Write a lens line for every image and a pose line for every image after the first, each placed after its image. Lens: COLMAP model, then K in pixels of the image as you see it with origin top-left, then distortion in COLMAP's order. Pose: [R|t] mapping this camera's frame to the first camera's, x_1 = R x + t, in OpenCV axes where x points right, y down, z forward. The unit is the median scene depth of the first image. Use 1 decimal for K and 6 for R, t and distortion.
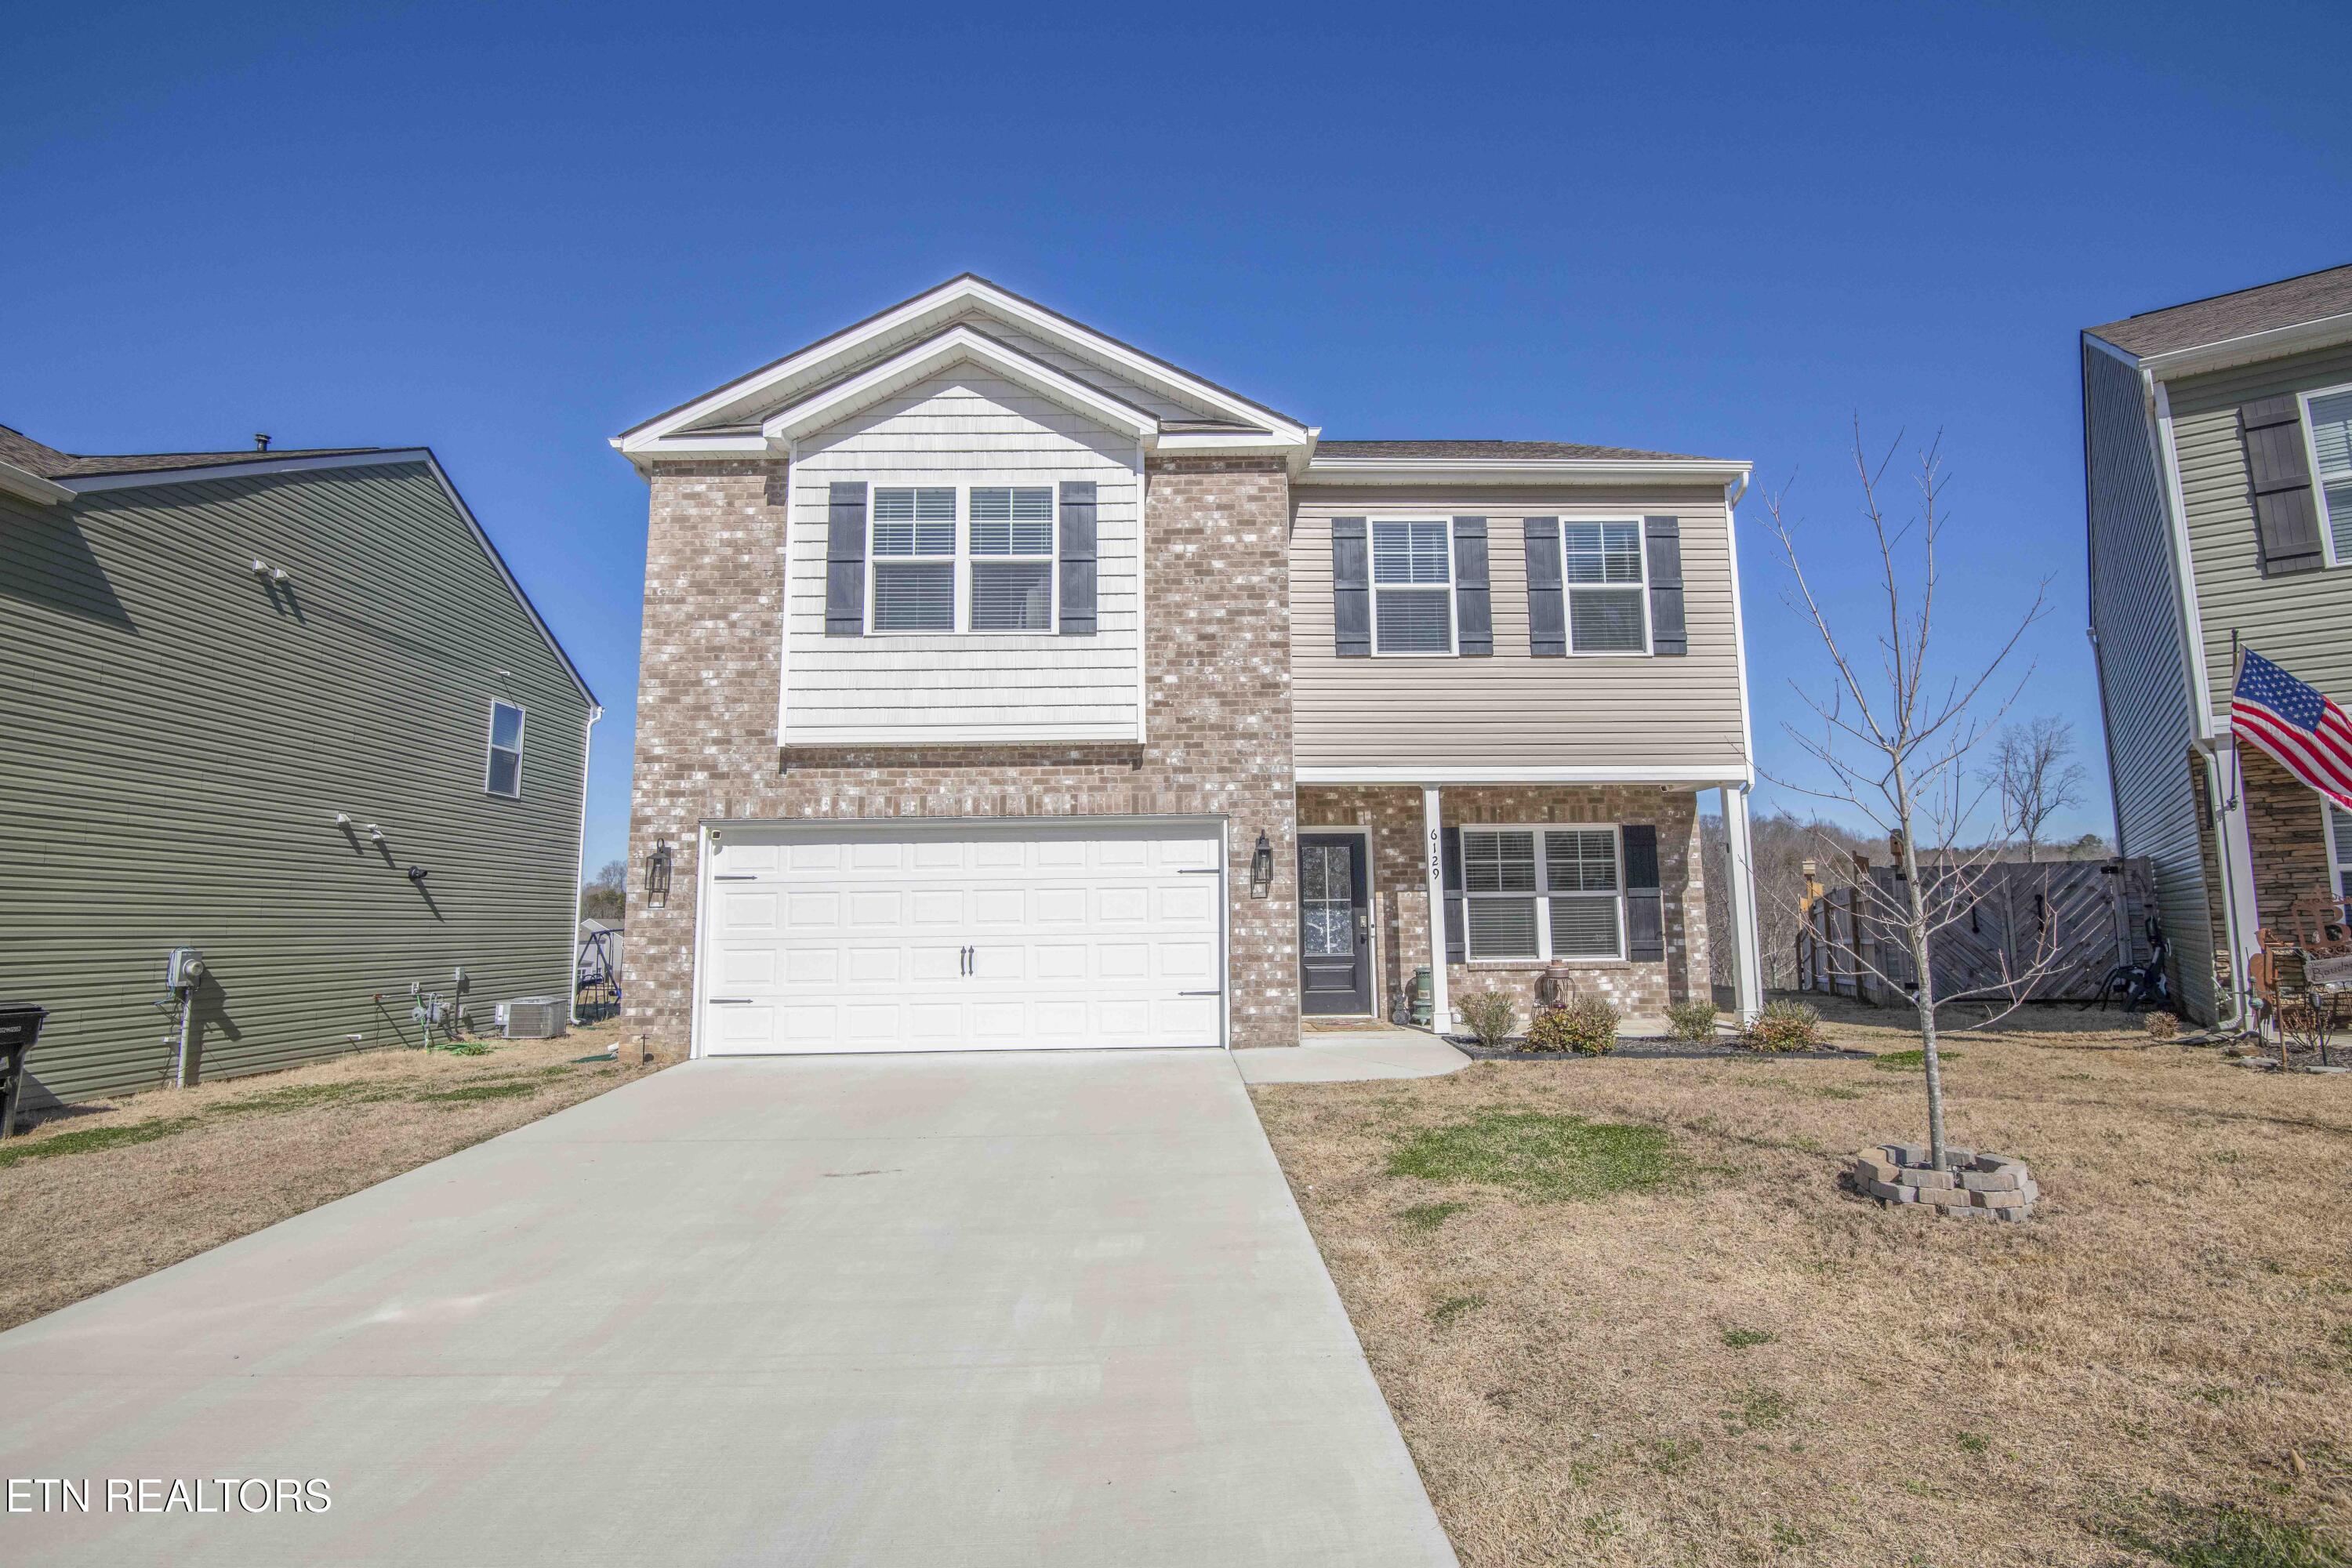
lens RADIAL K [[1081.0, 0, 1188.8], [0, 1081.0, 785.5], [0, 0, 1]] dist [-0.000111, -0.029046]
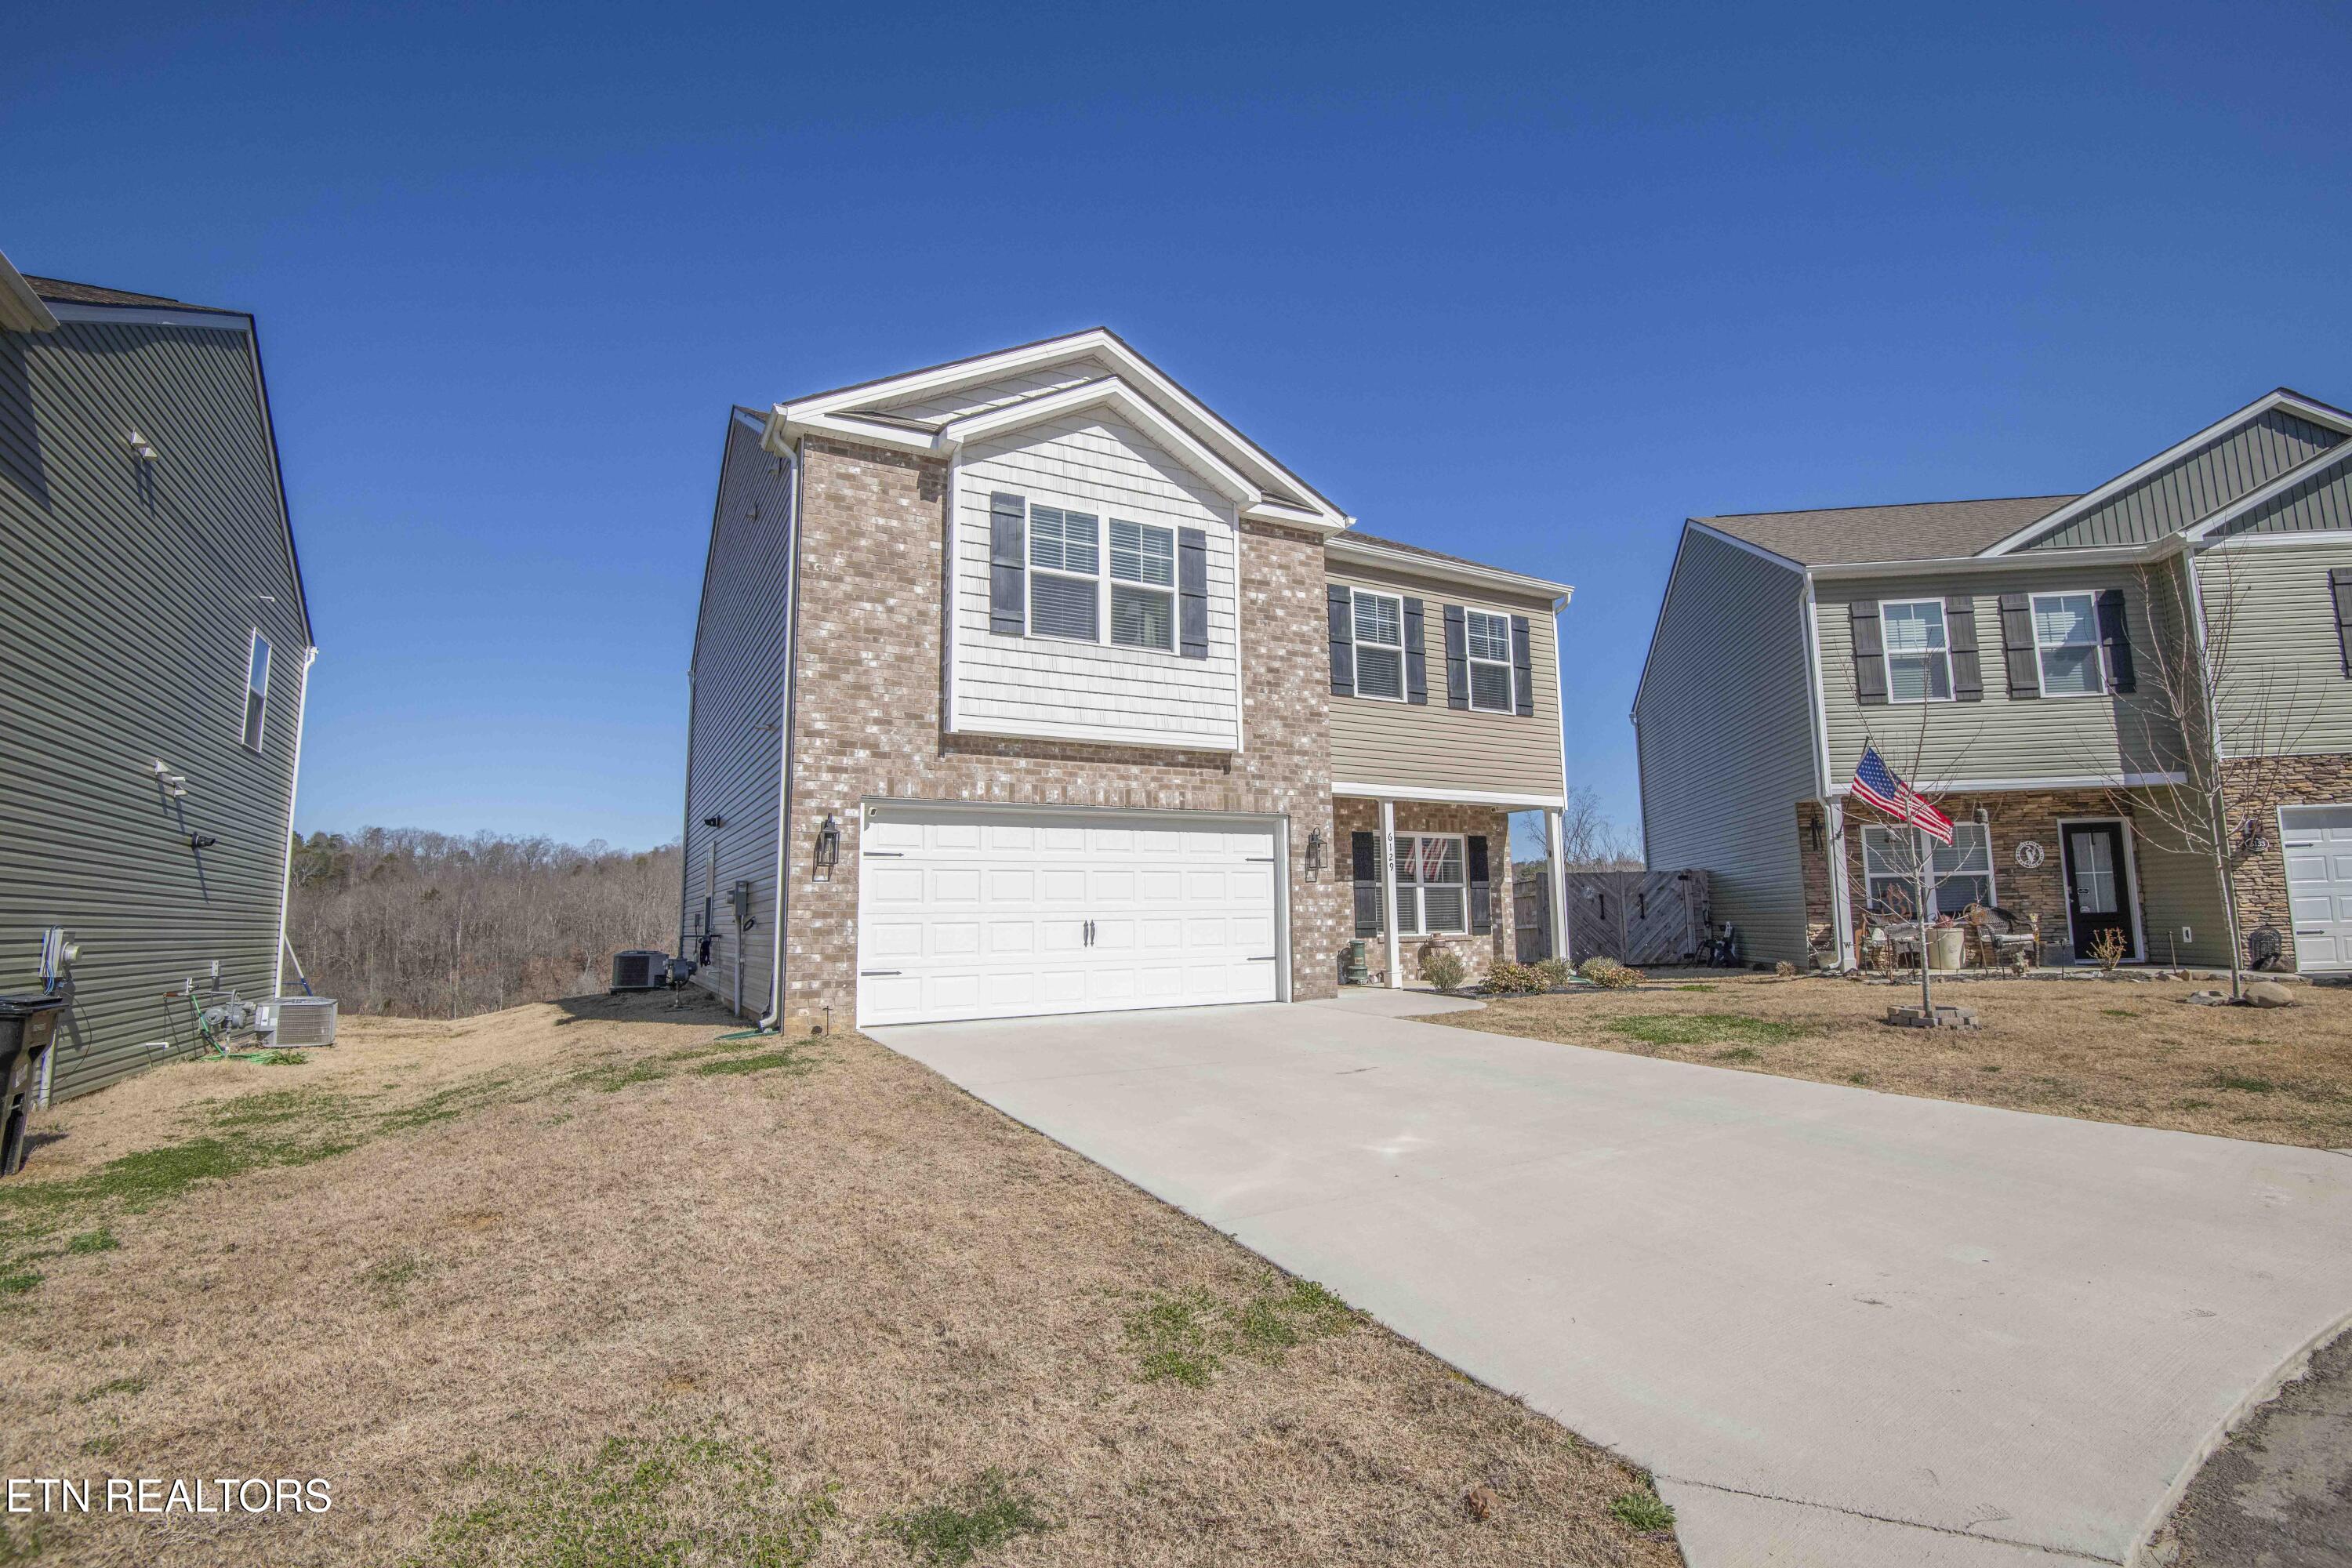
lens RADIAL K [[1081.0, 0, 1188.8], [0, 1081.0, 785.5], [0, 0, 1]] dist [-0.000111, -0.029046]
pose [[0.883973, 0.057980, 0.463929, -0.637312], [-0.054745, 0.998291, -0.020450, 0.024620], [-0.464322, -0.007320, 0.885636, -0.050901]]
